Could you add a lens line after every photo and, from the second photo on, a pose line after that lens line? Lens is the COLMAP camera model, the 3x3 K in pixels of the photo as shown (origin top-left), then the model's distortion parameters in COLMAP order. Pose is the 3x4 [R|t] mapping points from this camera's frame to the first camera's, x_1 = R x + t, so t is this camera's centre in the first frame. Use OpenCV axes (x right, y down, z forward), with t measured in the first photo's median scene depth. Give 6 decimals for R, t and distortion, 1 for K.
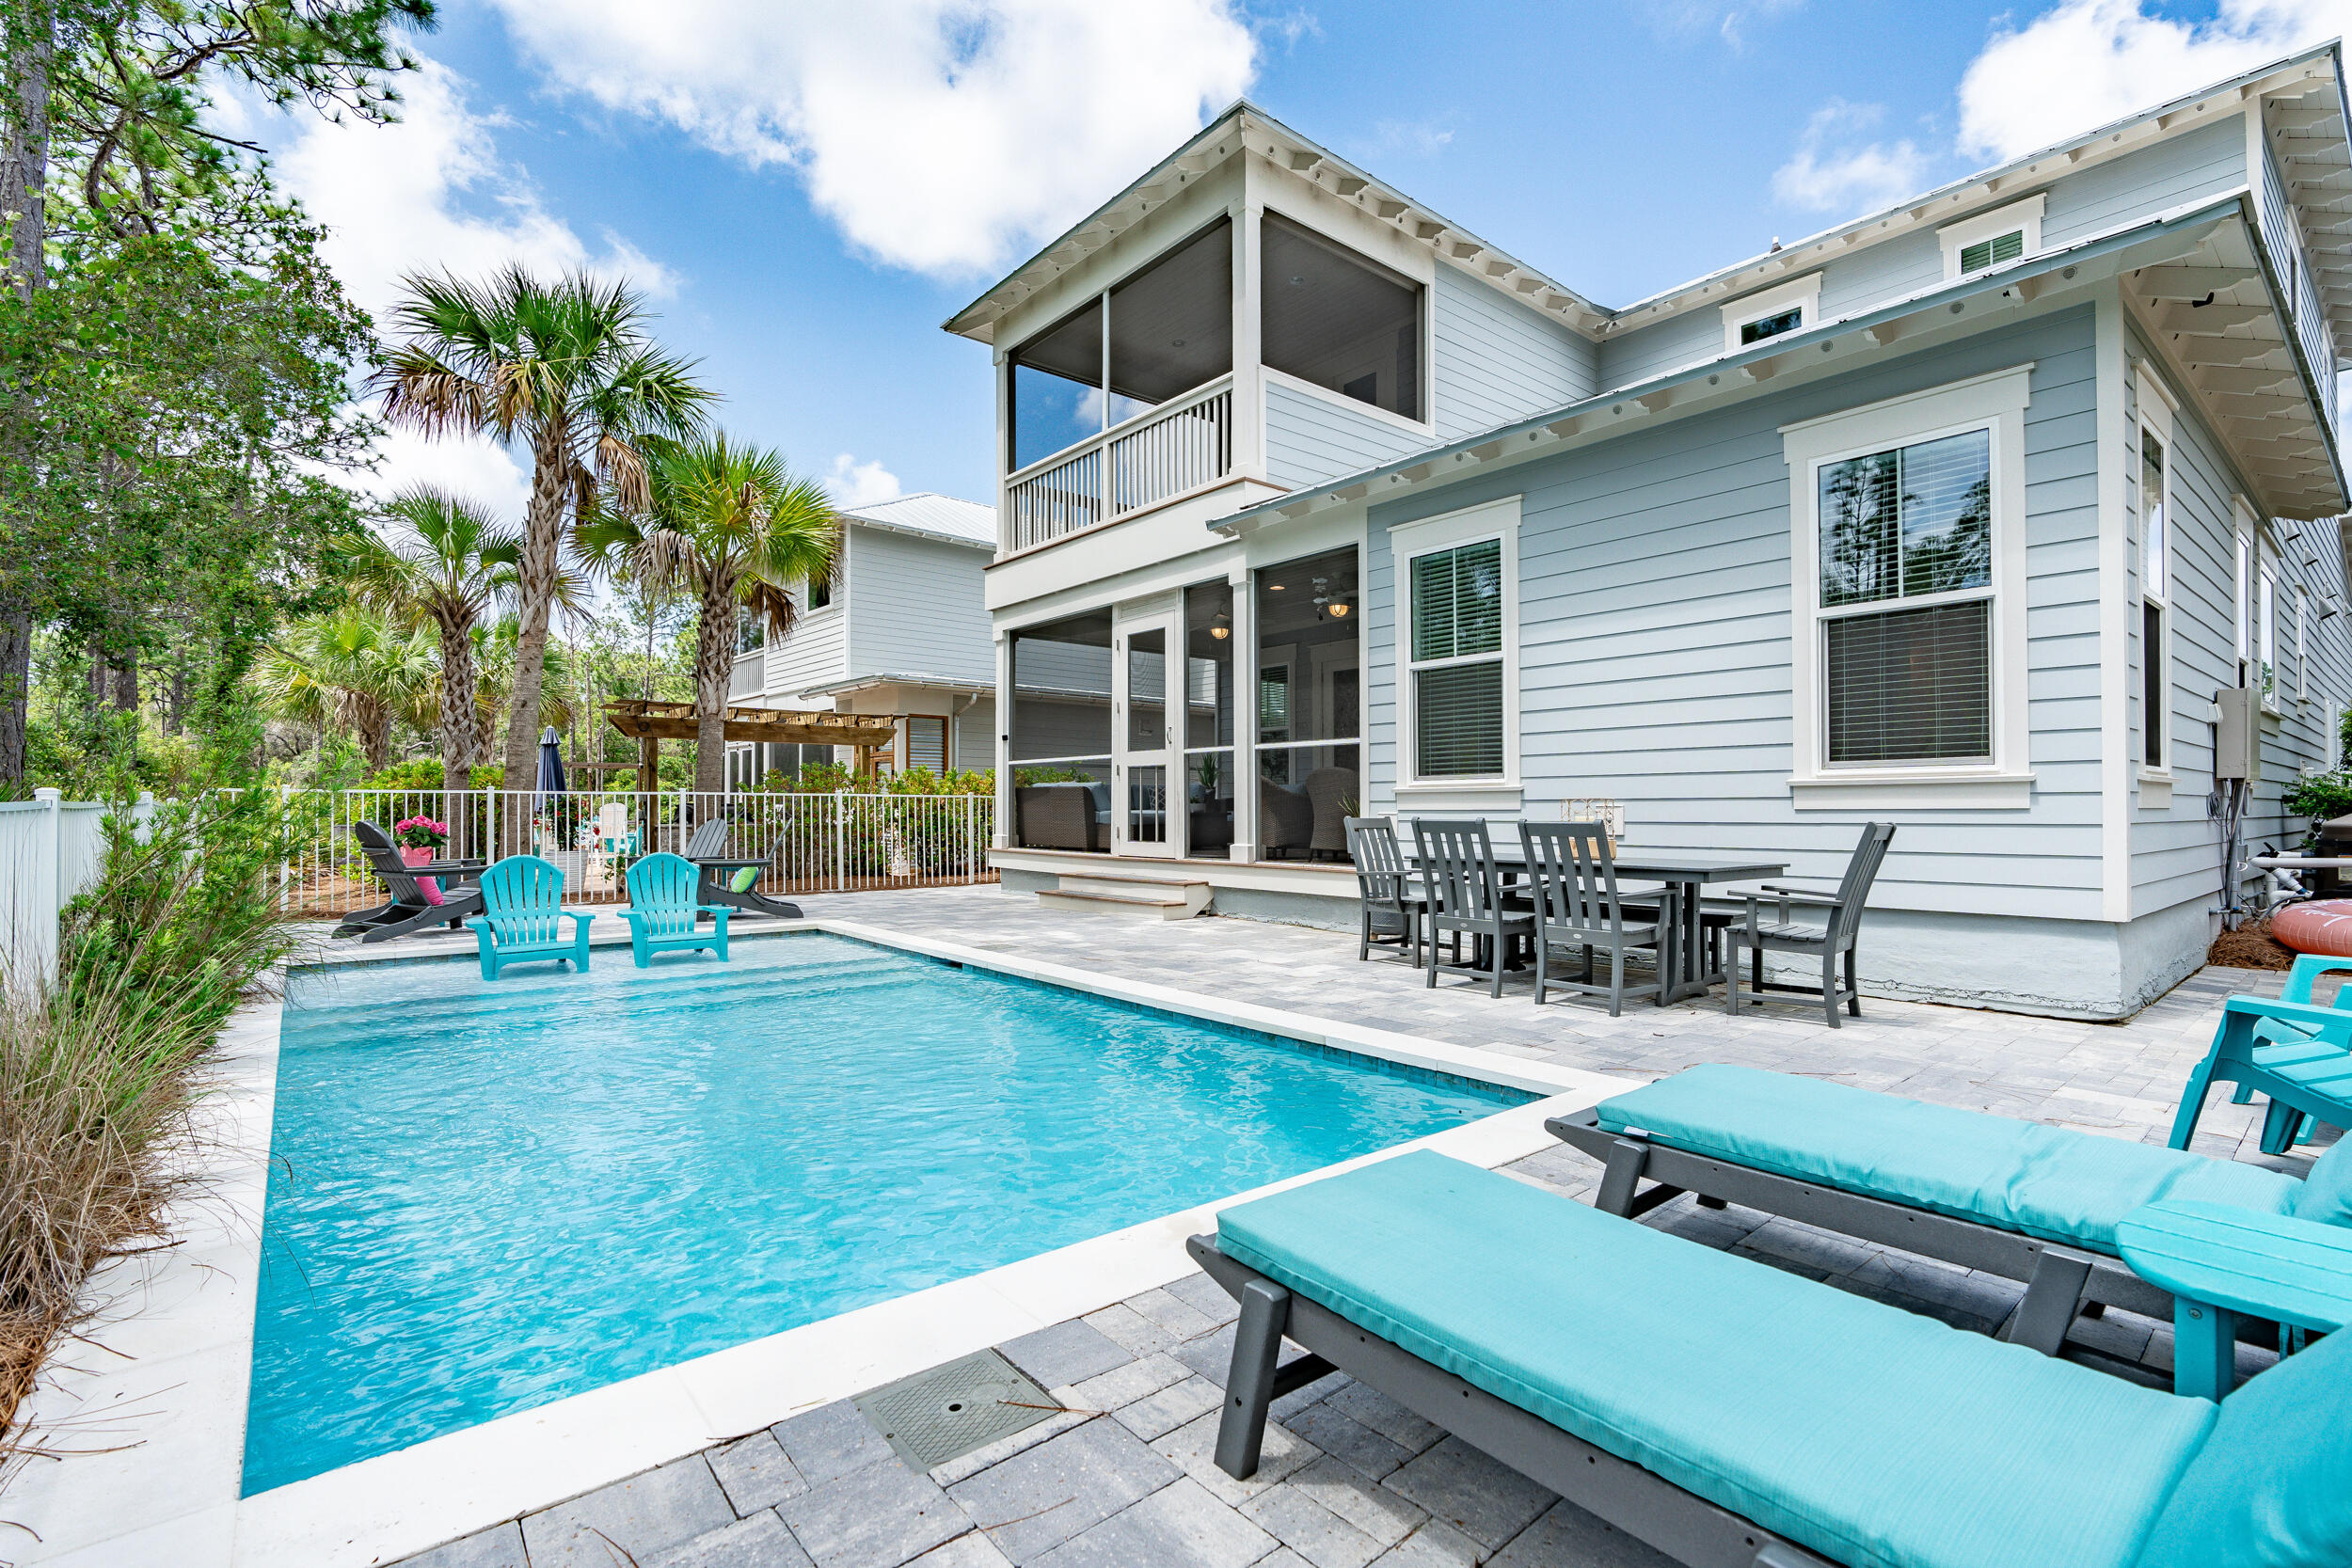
lens RADIAL K [[1072.5, 0, 1212.6], [0, 1072.5, 792.4], [0, 0, 1]] dist [-0.002076, -0.000555]
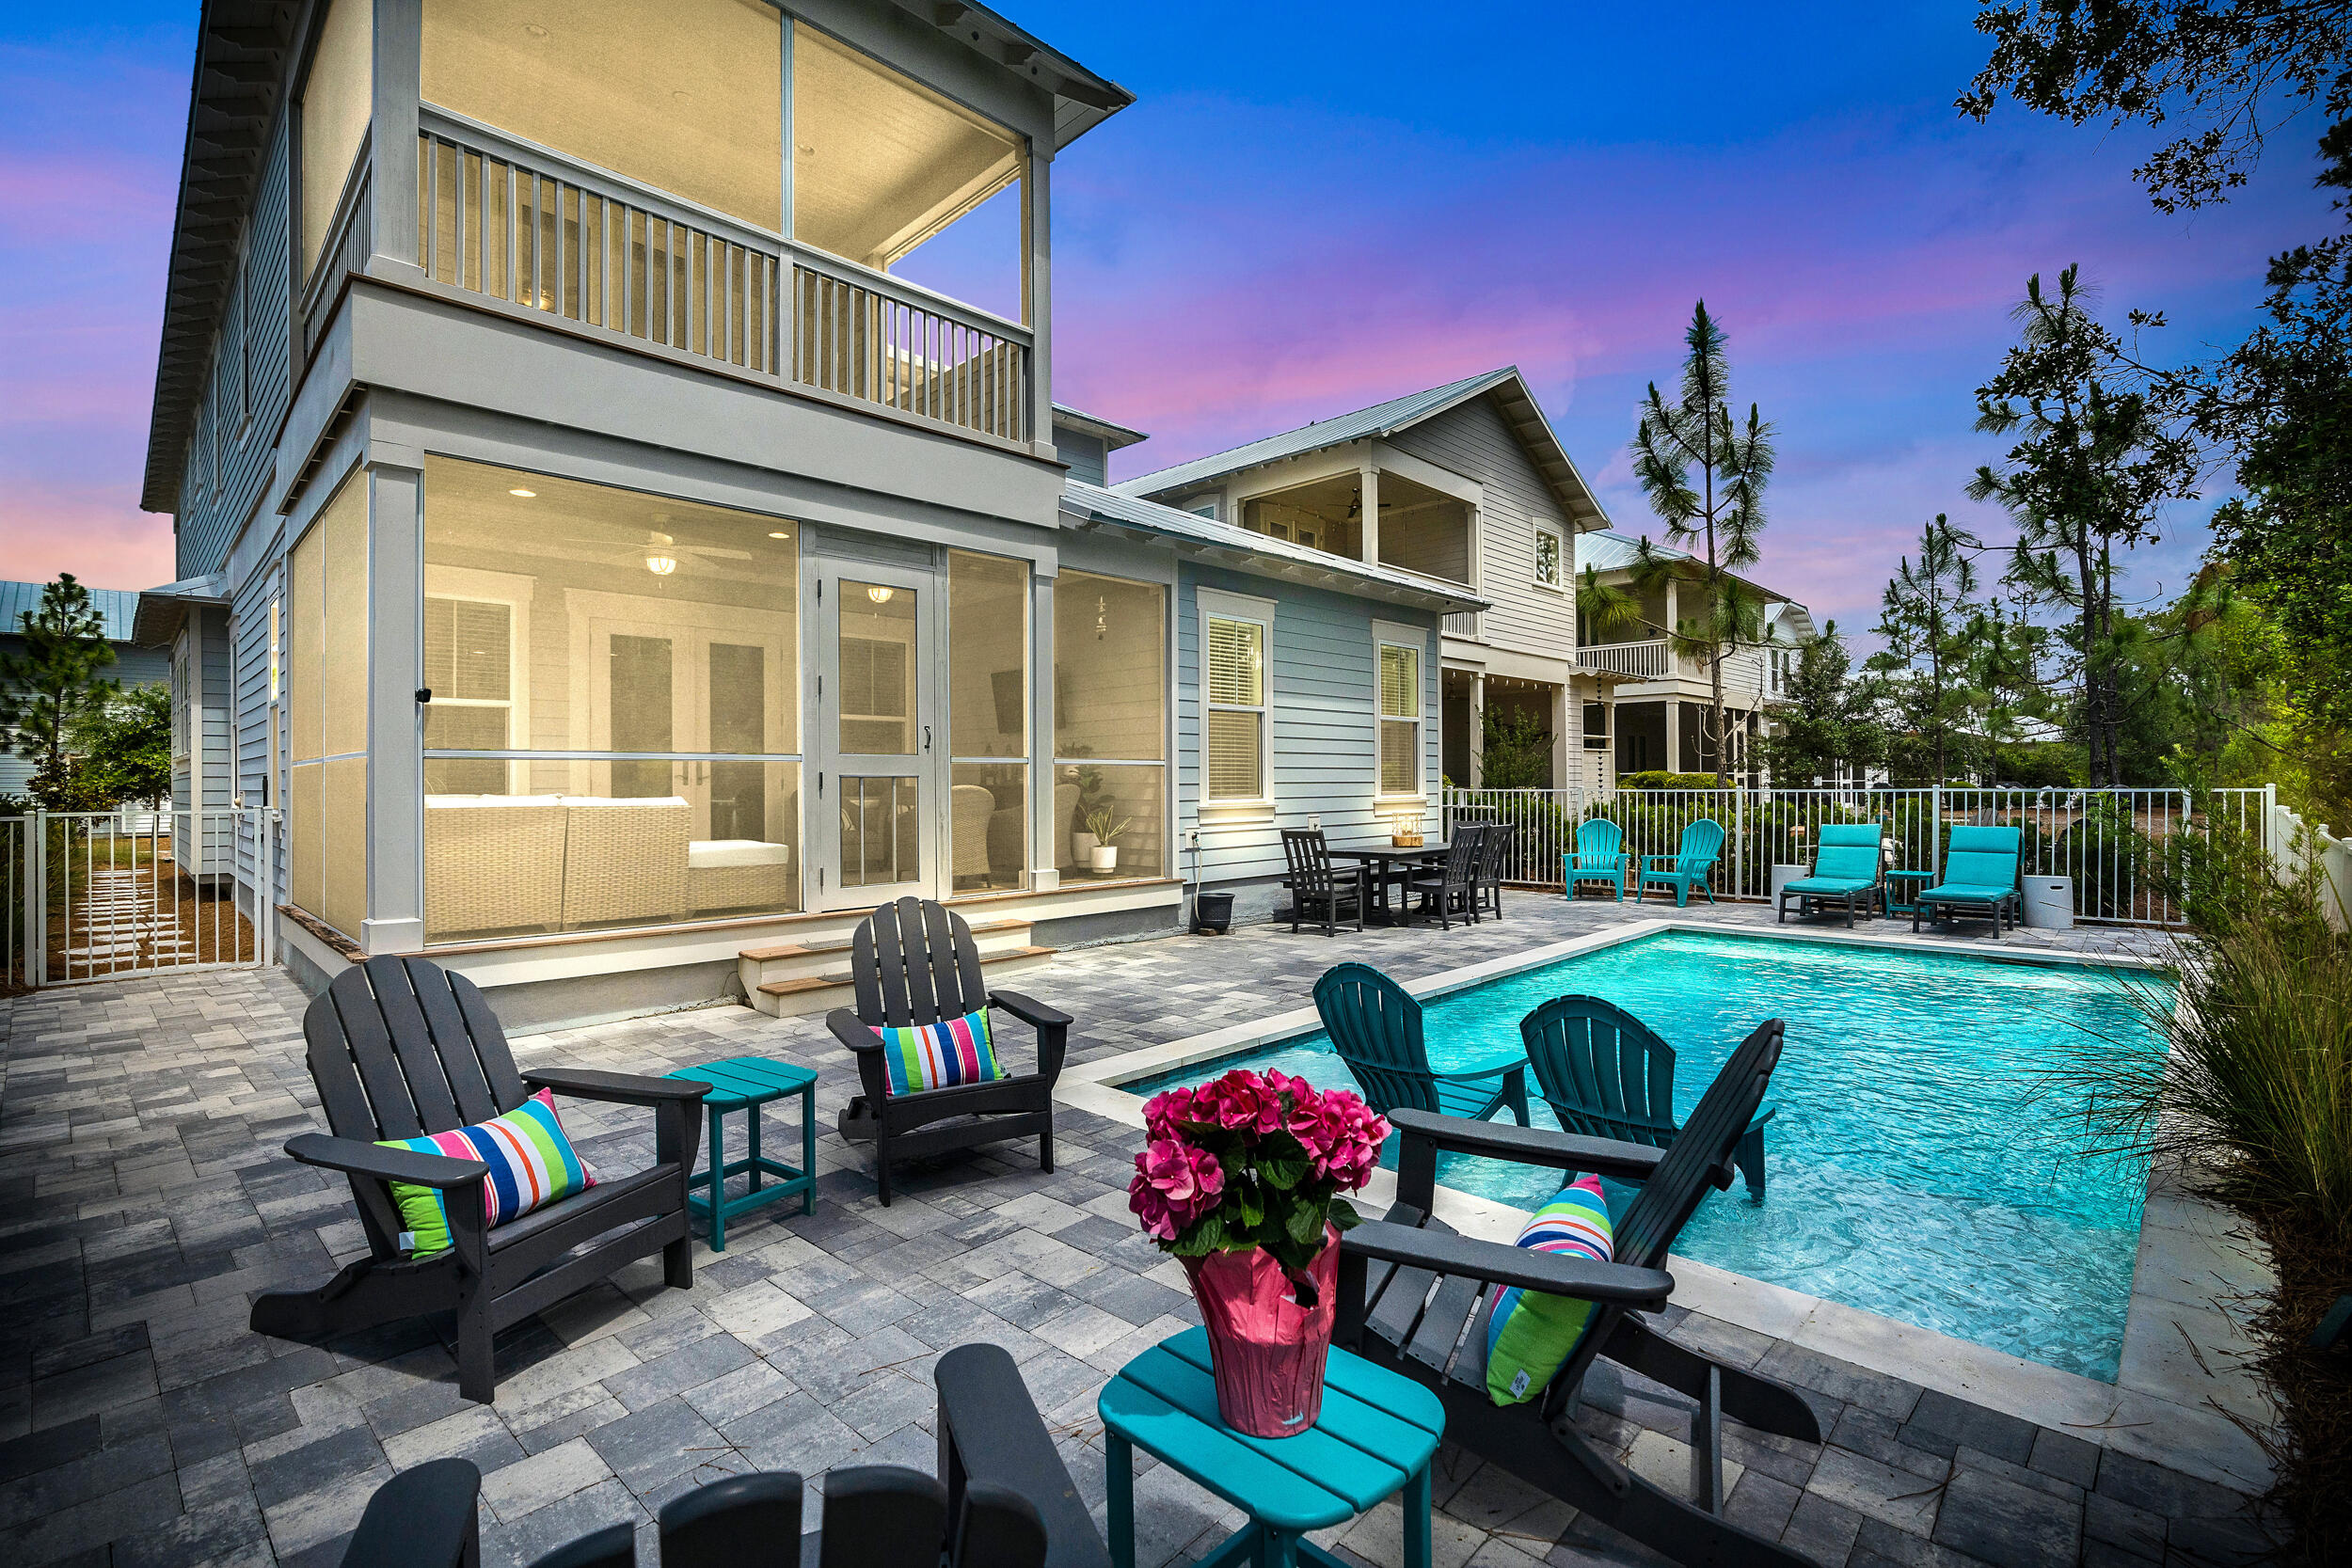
lens RADIAL K [[1064.3, 0, 1212.7], [0, 1064.3, 792.2], [0, 0, 1]] dist [-0.001653, -0.000727]
pose [[-0.100564, -0.000033, 0.994931, -0.785461], [-0.002828, 0.999996, -0.000252, -0.015007], [-0.994927, -0.002839, -0.100564, 0.861303]]
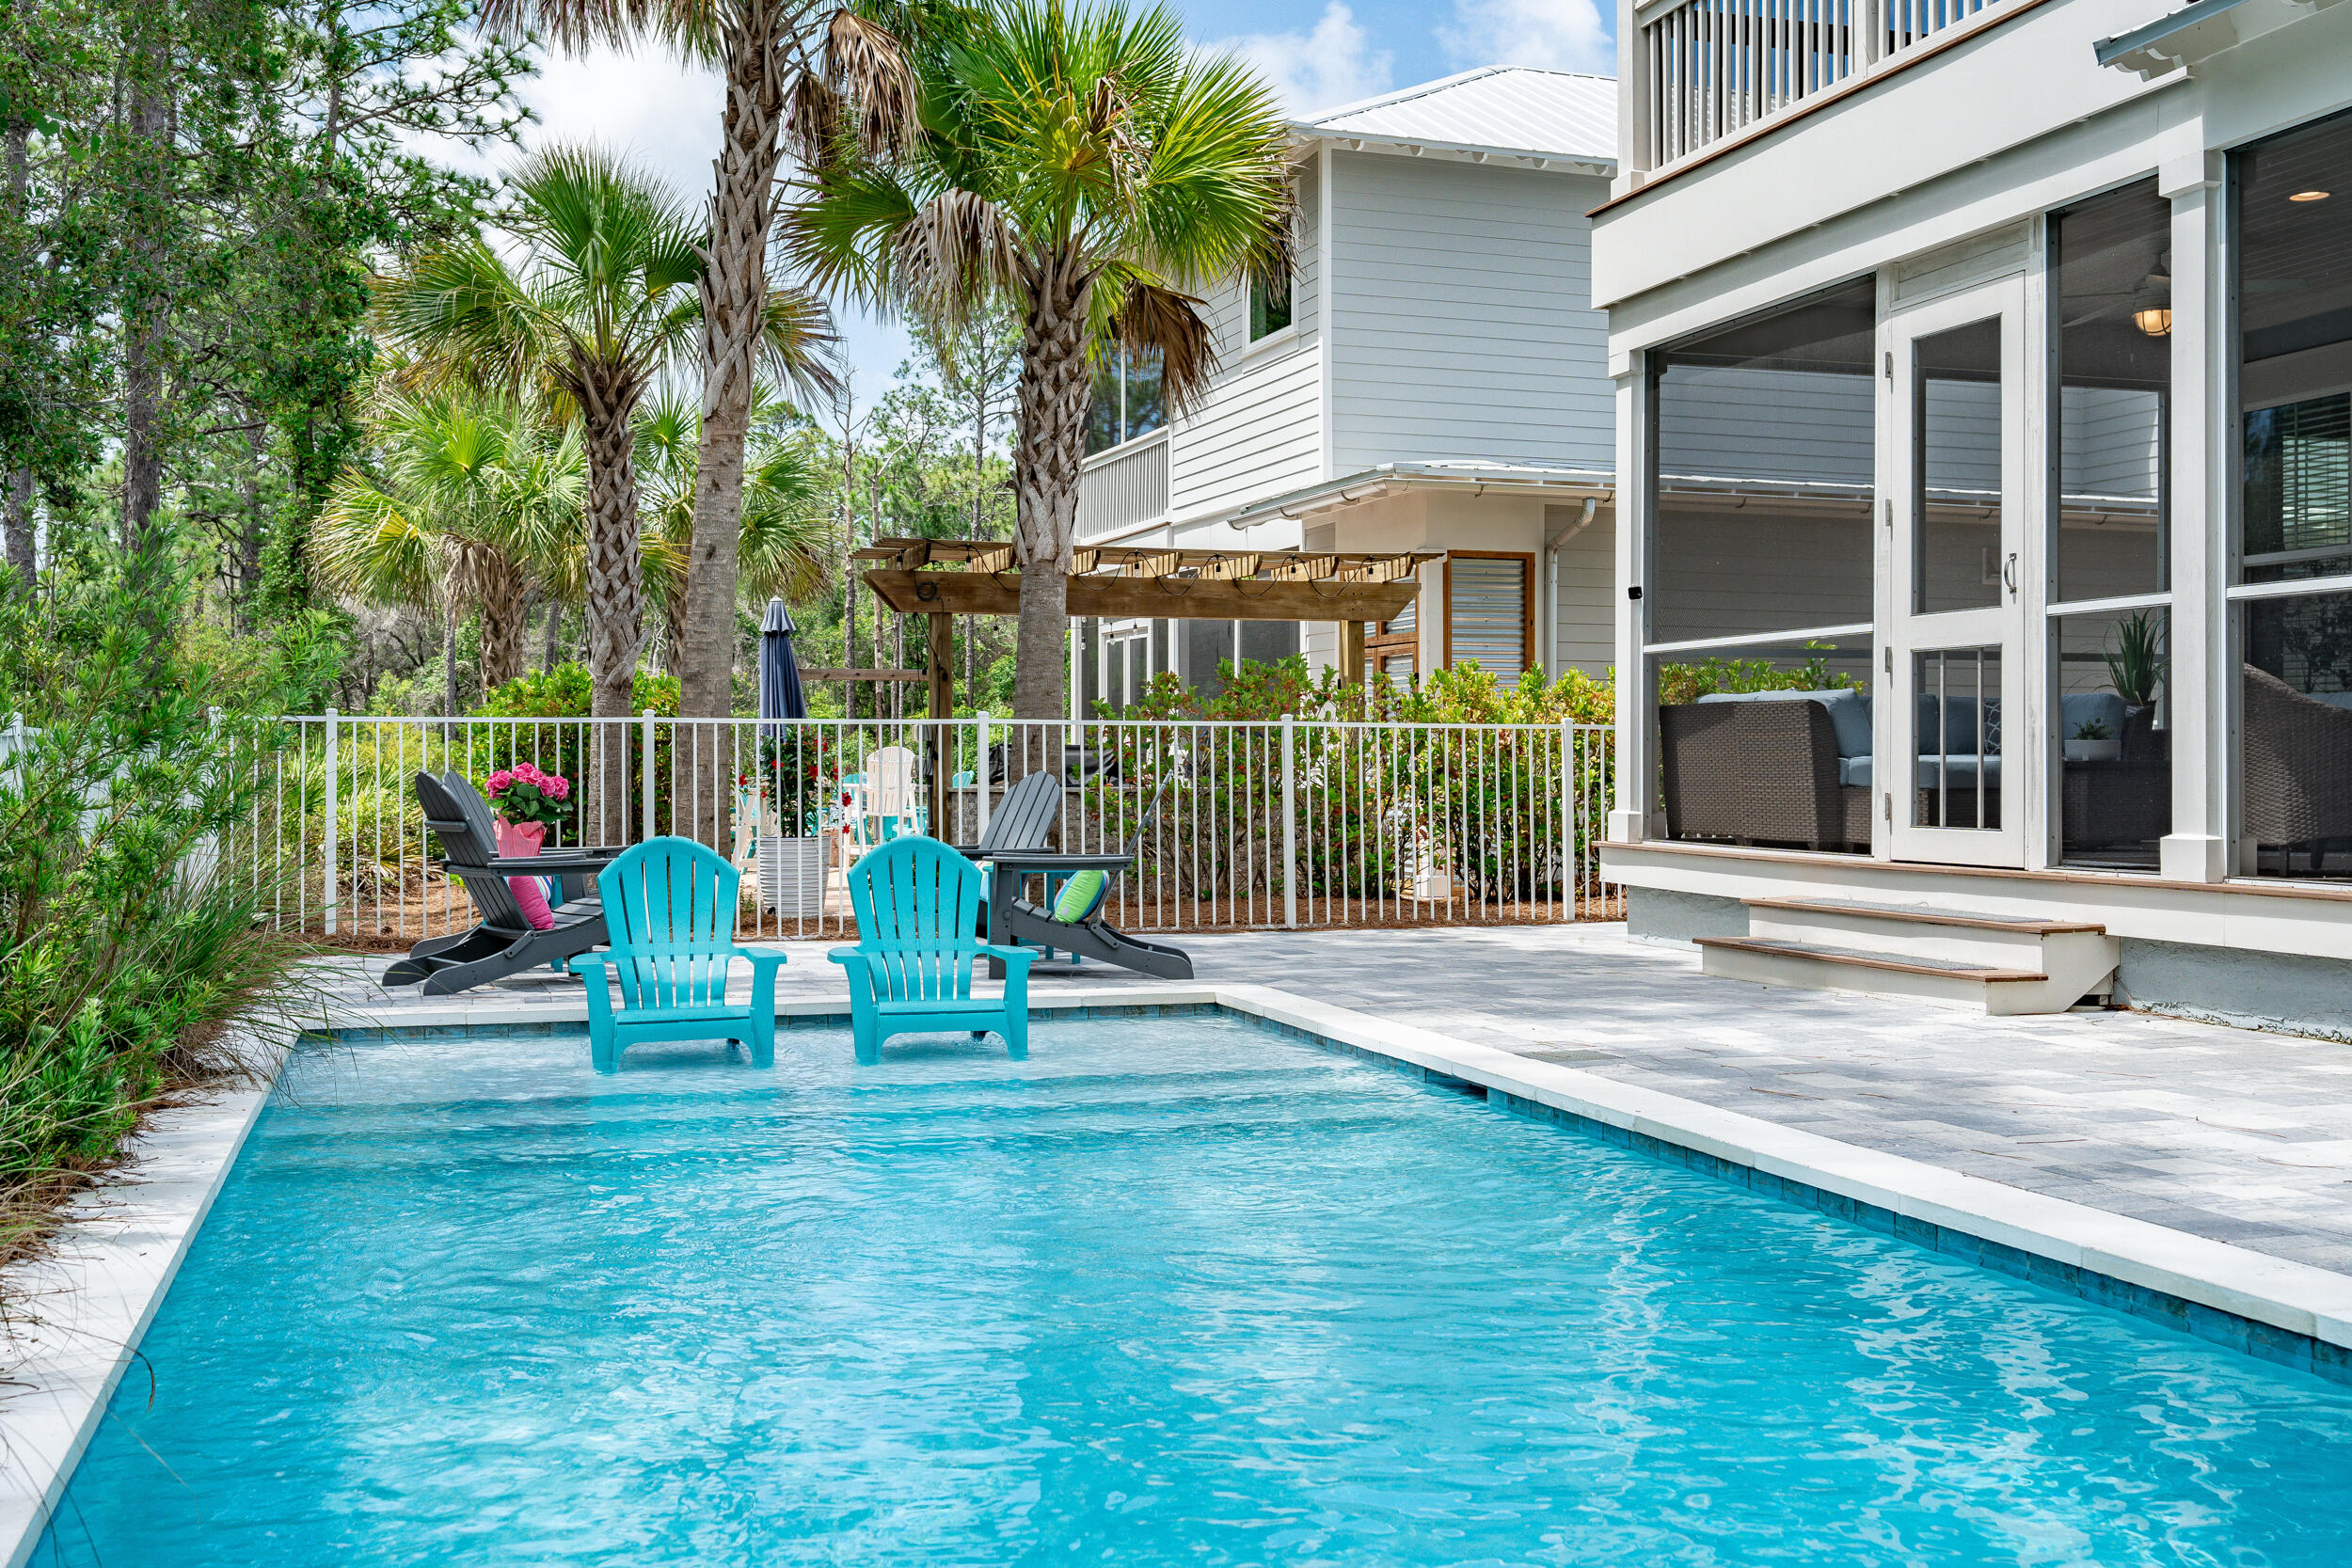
lens RADIAL K [[2390.1, 0, 1216.2], [0, 2390.1, 773.1], [0, 0, 1]] dist [0.002947, 0.009847]
pose [[0.924375, 0.001370, -0.381482, 0.028271], [0.005843, 0.999825, 0.017747, 0.005908], [0.381440, -0.018634, 0.924206, 0.021542]]
